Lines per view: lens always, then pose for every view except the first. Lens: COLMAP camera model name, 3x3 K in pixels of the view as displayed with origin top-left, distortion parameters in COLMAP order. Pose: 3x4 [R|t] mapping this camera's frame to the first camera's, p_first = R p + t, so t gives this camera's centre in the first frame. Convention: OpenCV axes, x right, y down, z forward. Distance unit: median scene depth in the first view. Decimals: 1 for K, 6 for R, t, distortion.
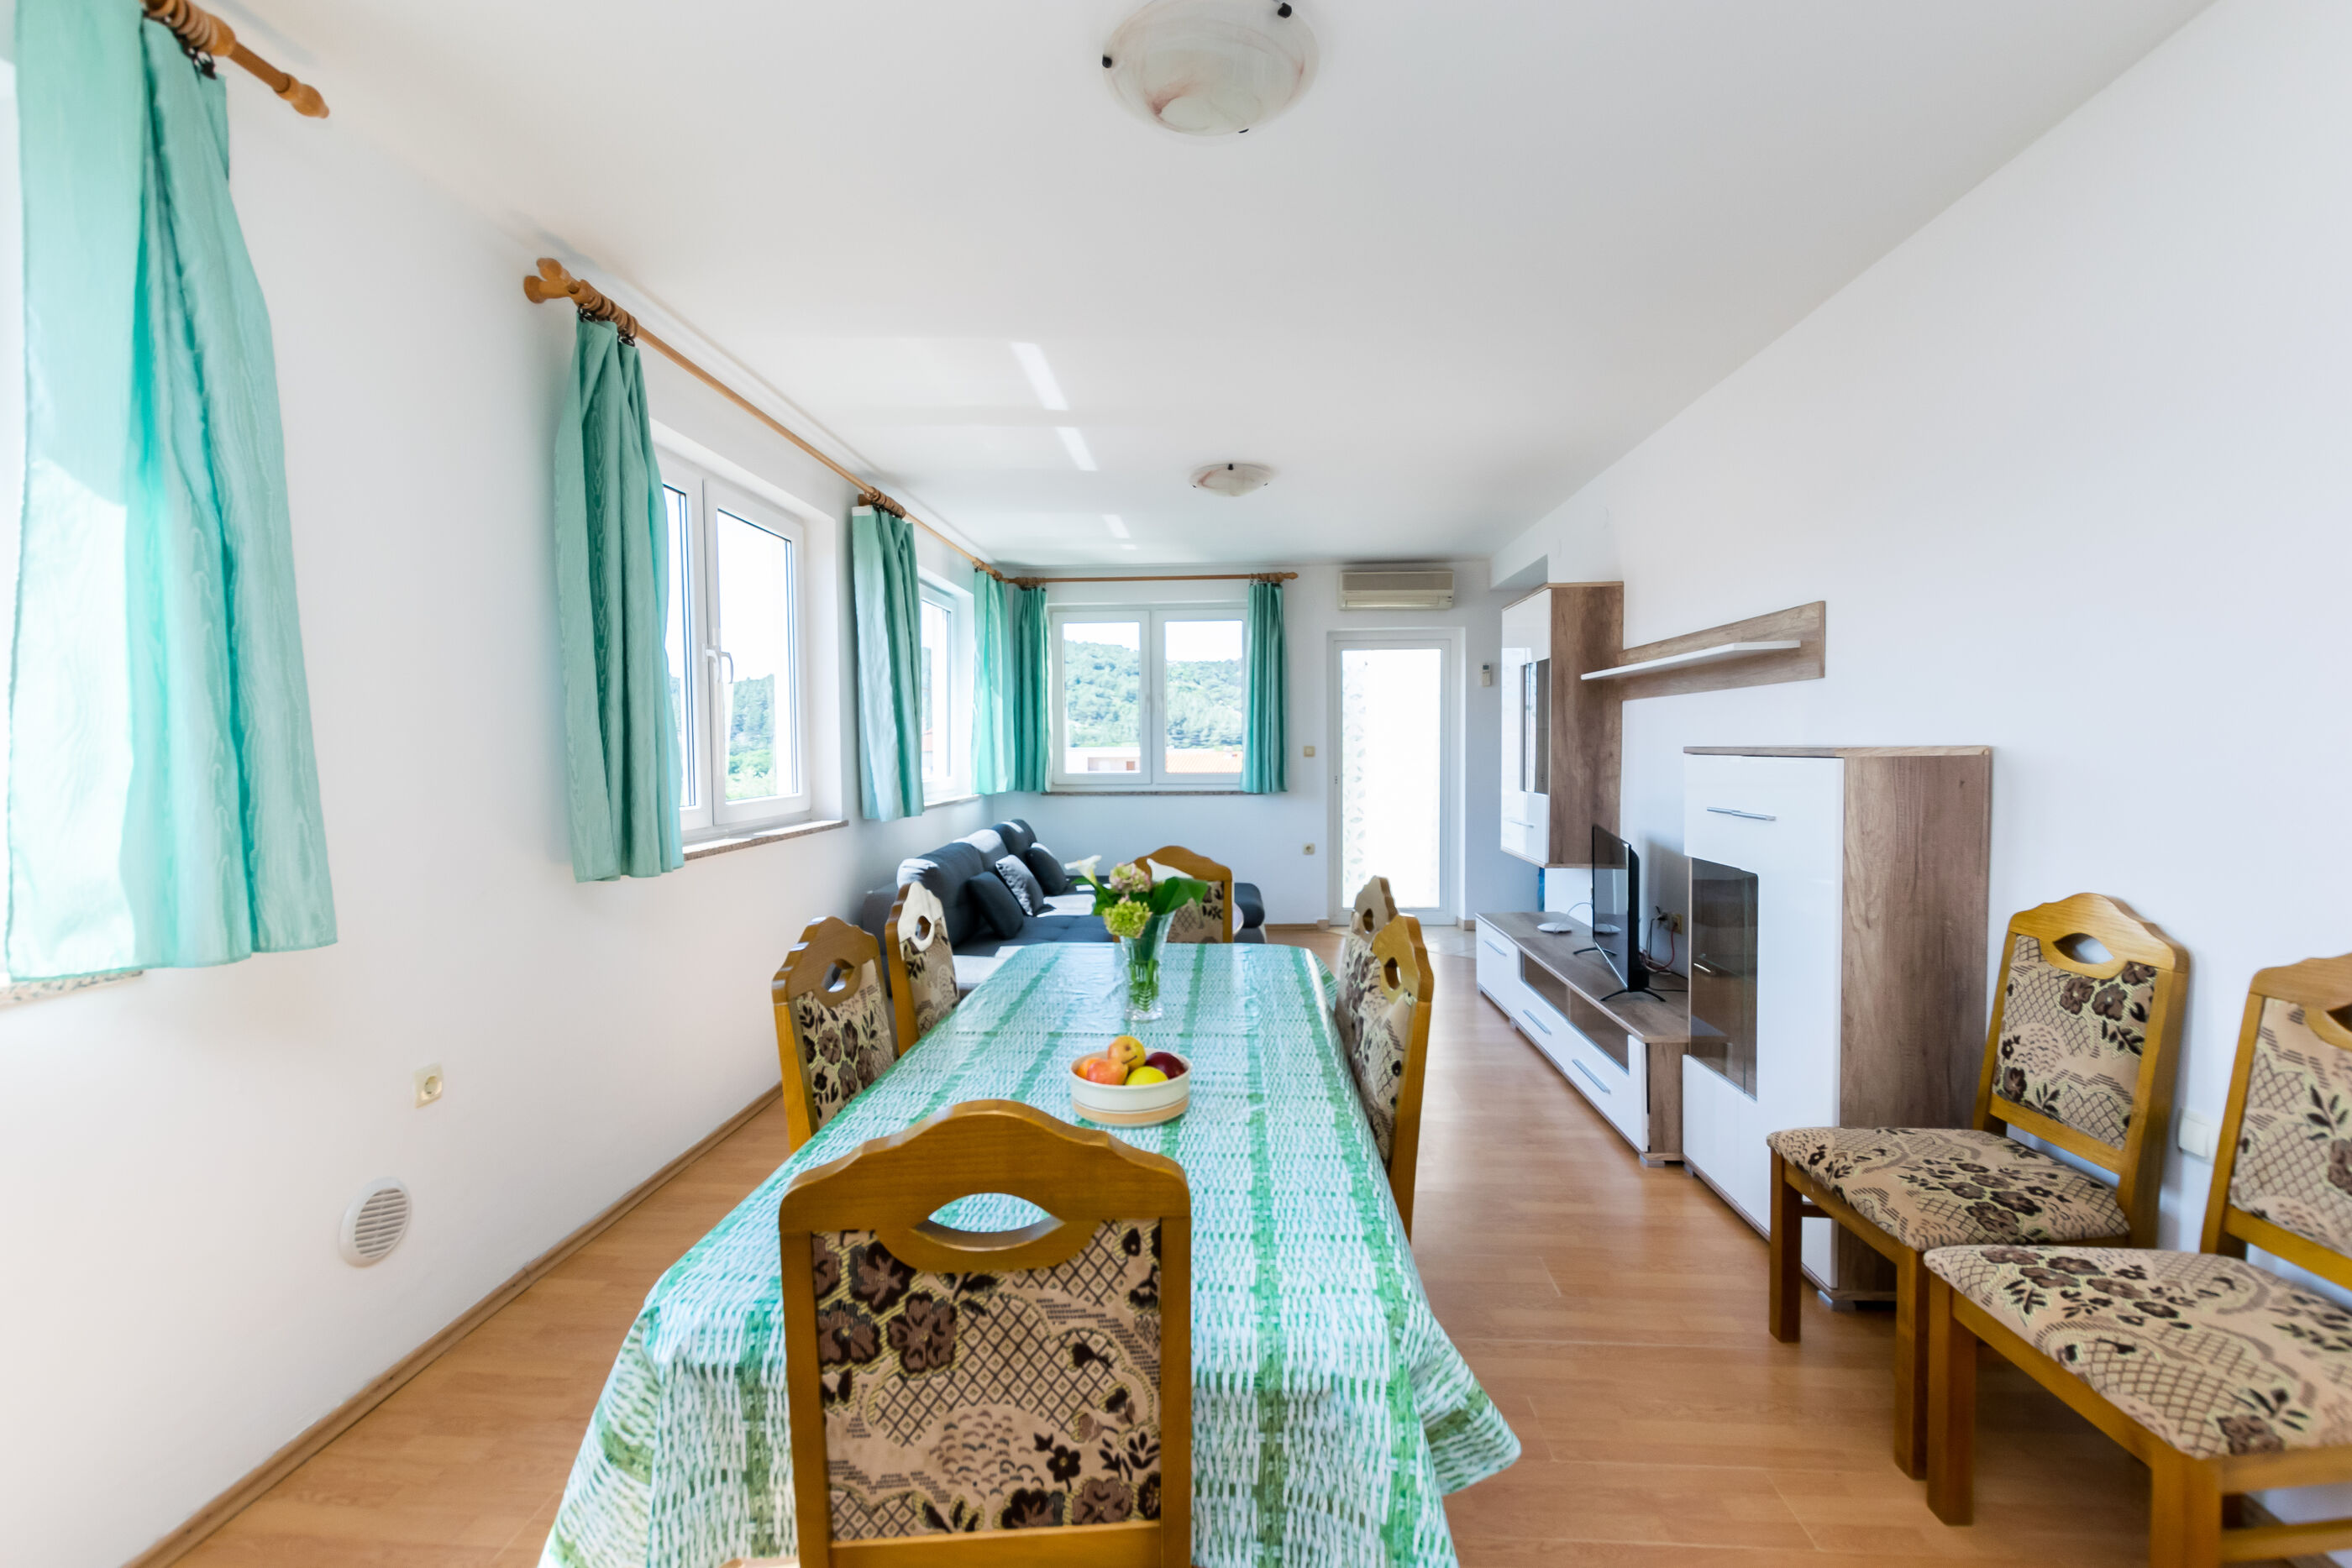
lens RADIAL K [[1020.4, 0, 1176.0], [0, 1020.4, 784.0], [0, 0, 1]] dist [0.001308, -0.000021]
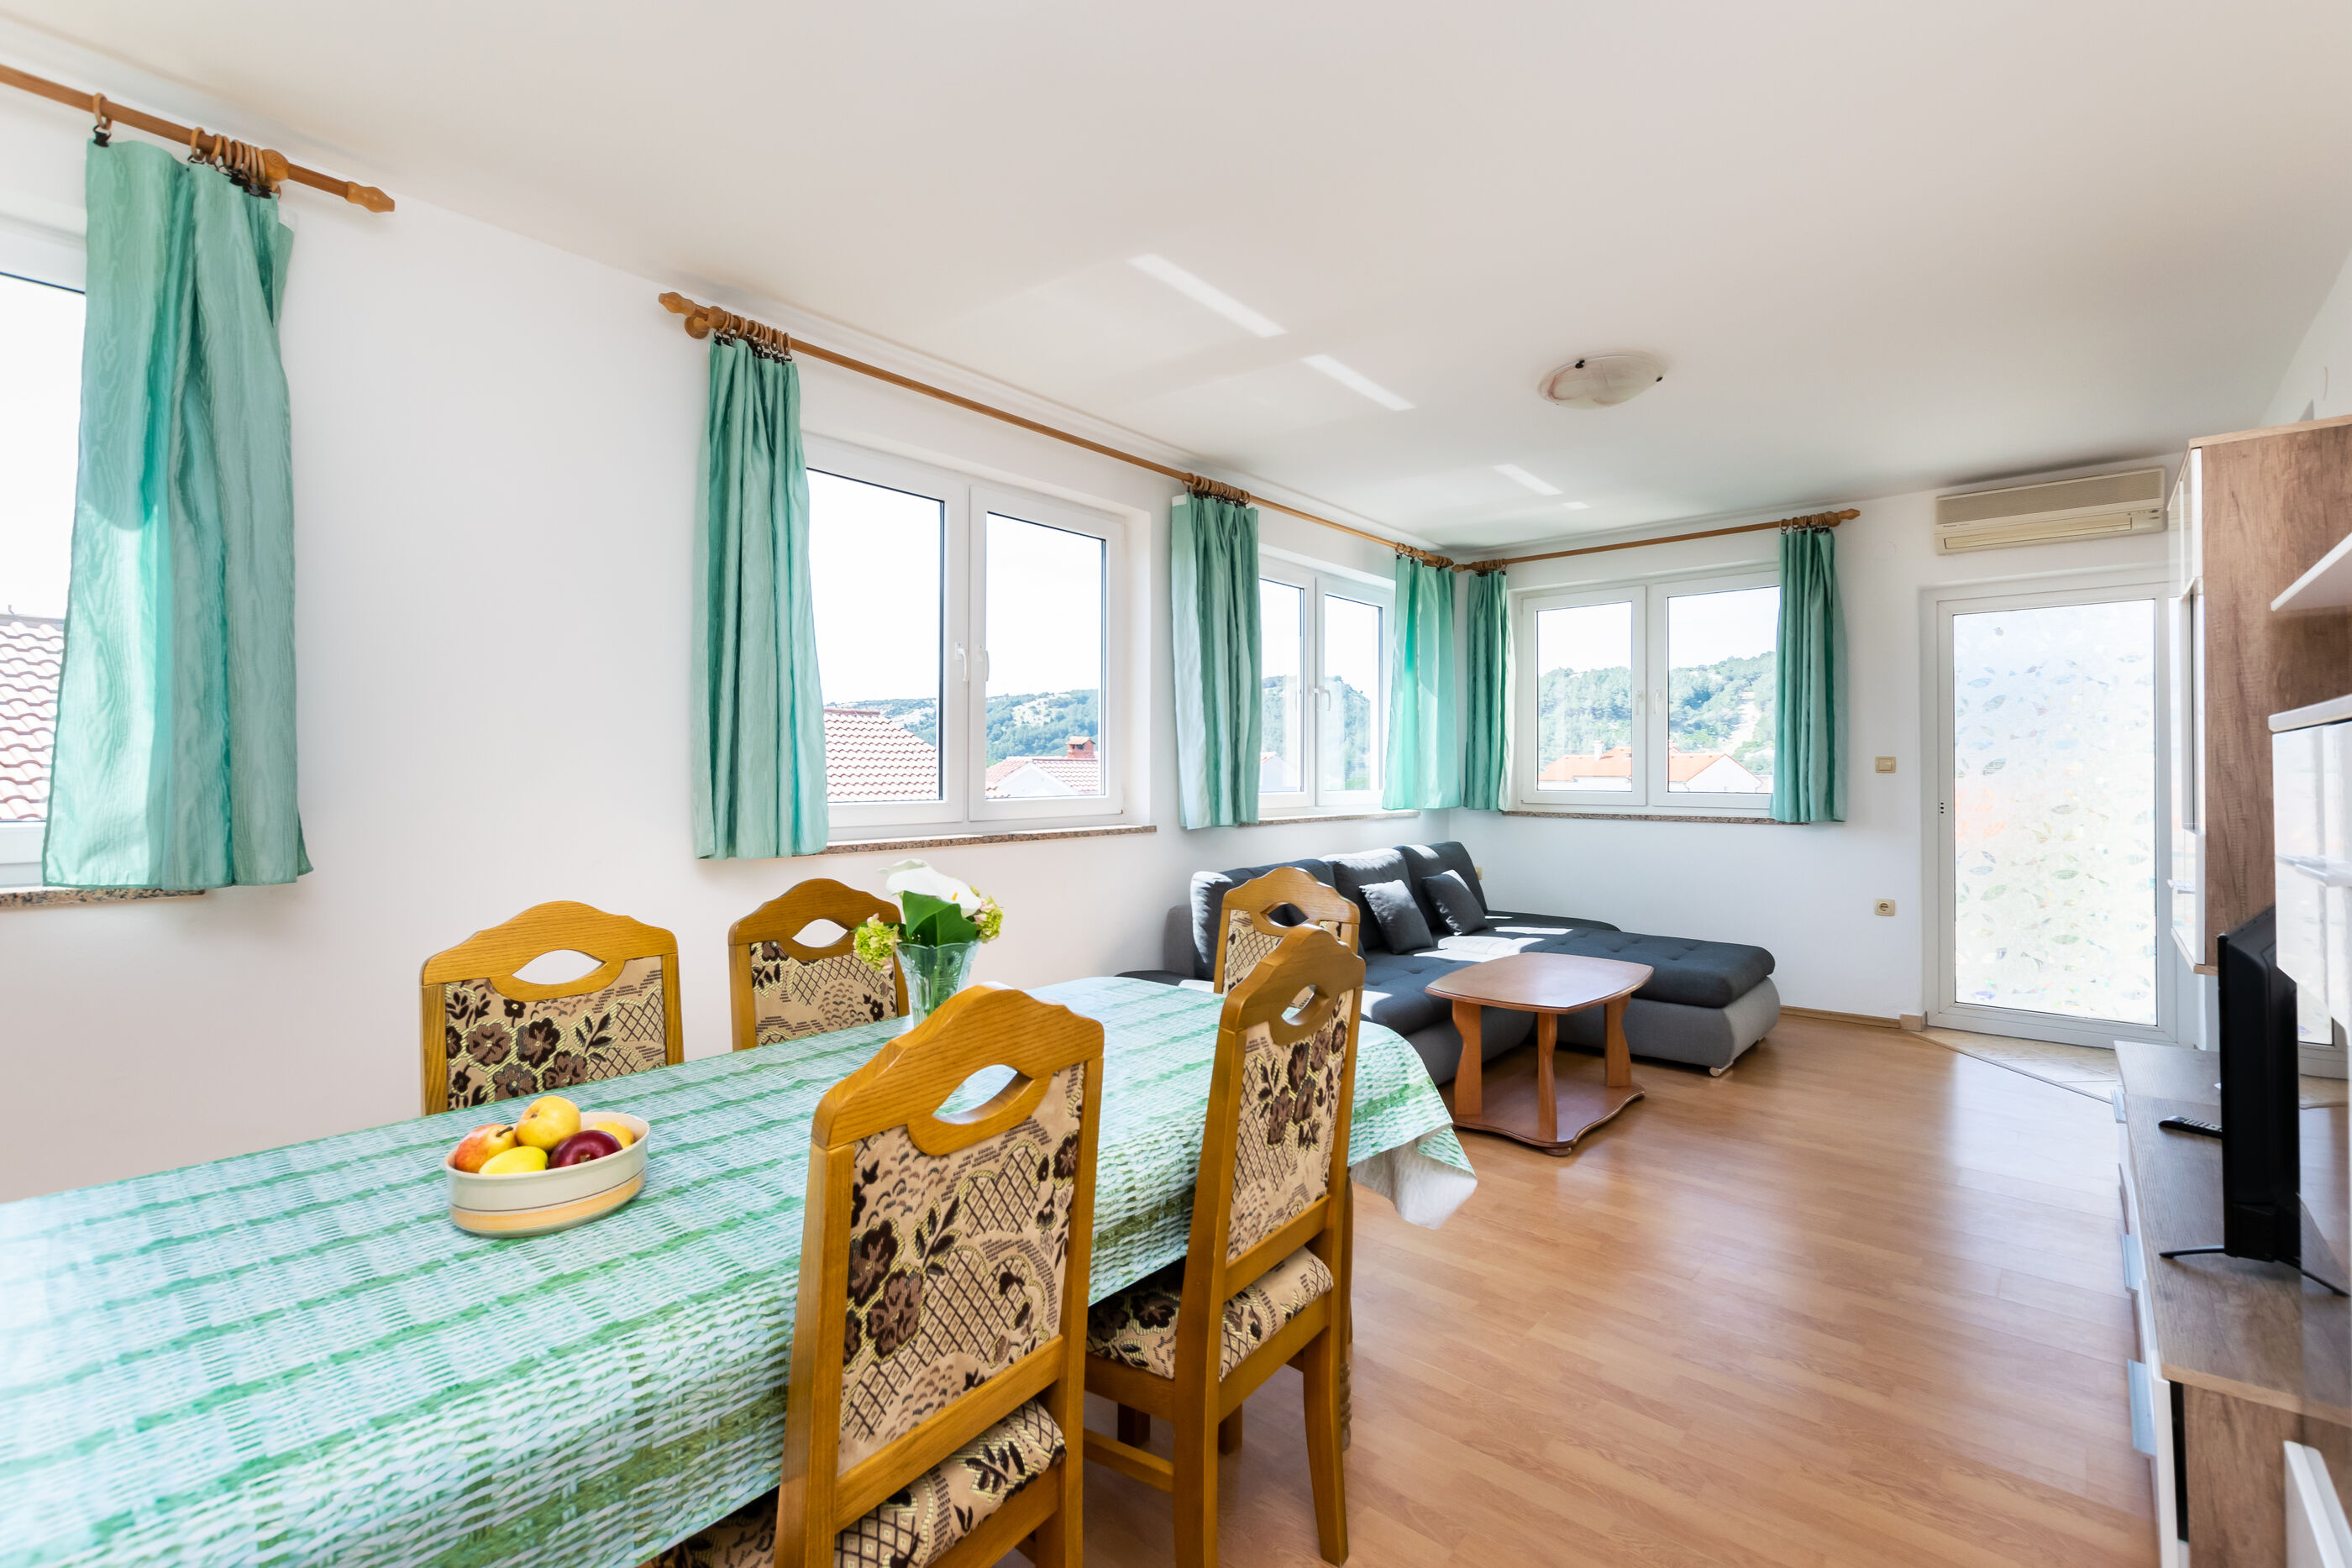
lens RADIAL K [[1021.9, 0, 1171.8], [0, 1021.9, 761.4], [0, 0, 1]] dist [0.004514, -0.001212]
pose [[0.793017, 0.004275, -0.609185, 0.250912], [-0.032518, 0.998847, -0.035321, 0.008285], [0.608331, 0.047820, 0.792241, 0.237975]]
